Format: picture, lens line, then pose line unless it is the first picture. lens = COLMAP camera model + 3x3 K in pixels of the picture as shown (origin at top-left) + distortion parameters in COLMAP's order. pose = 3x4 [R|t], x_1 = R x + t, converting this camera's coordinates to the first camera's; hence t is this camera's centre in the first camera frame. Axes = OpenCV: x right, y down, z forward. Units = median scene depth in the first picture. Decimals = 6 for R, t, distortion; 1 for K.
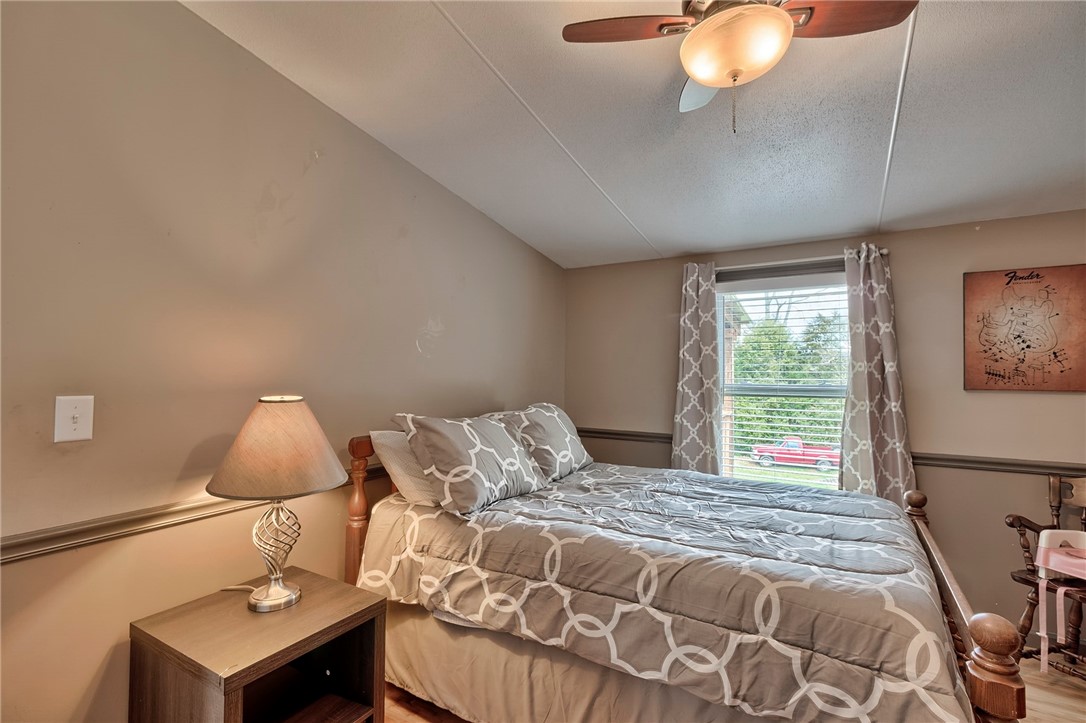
lens RADIAL K [[506.5, 0, 535.3], [0, 506.5, 359.5], [0, 0, 1]] dist [0.002676, 0.000437]
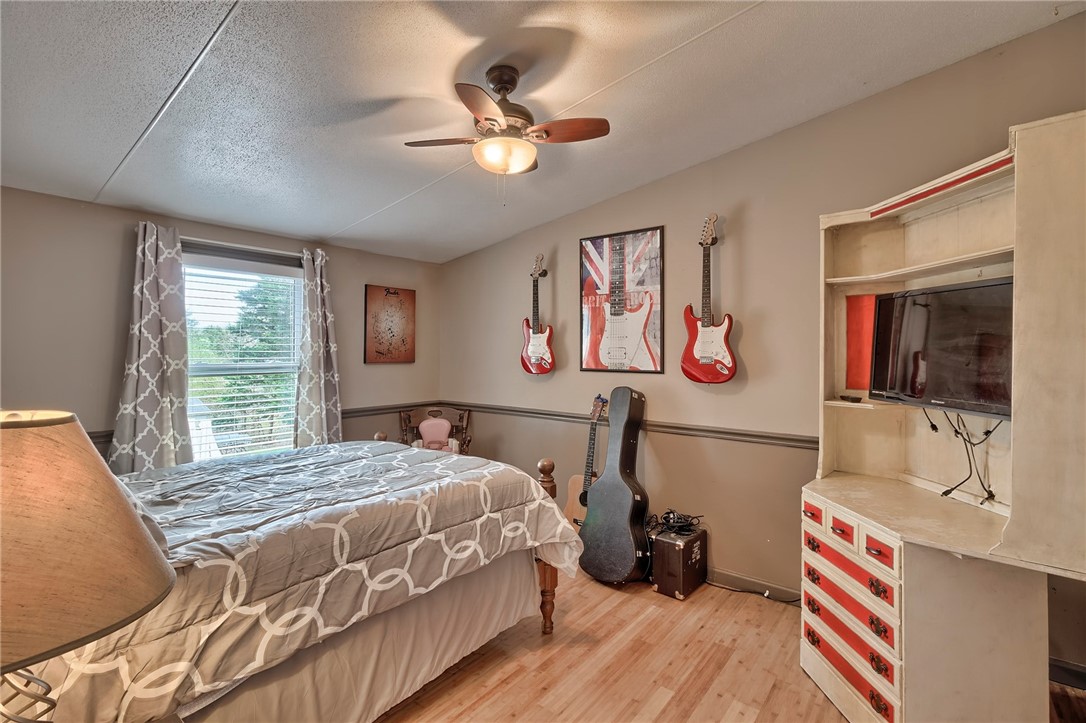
lens RADIAL K [[499.5, 0, 539.6], [0, 499.5, 347.5], [0, 0, 1]] dist [0.008829, -0.000528]
pose [[0.128991, 0.004940, 0.991633, -0.804953], [-0.024483, 0.999699, -0.001796, 0.005980], [-0.991343, -0.024047, 0.129073, 0.455782]]
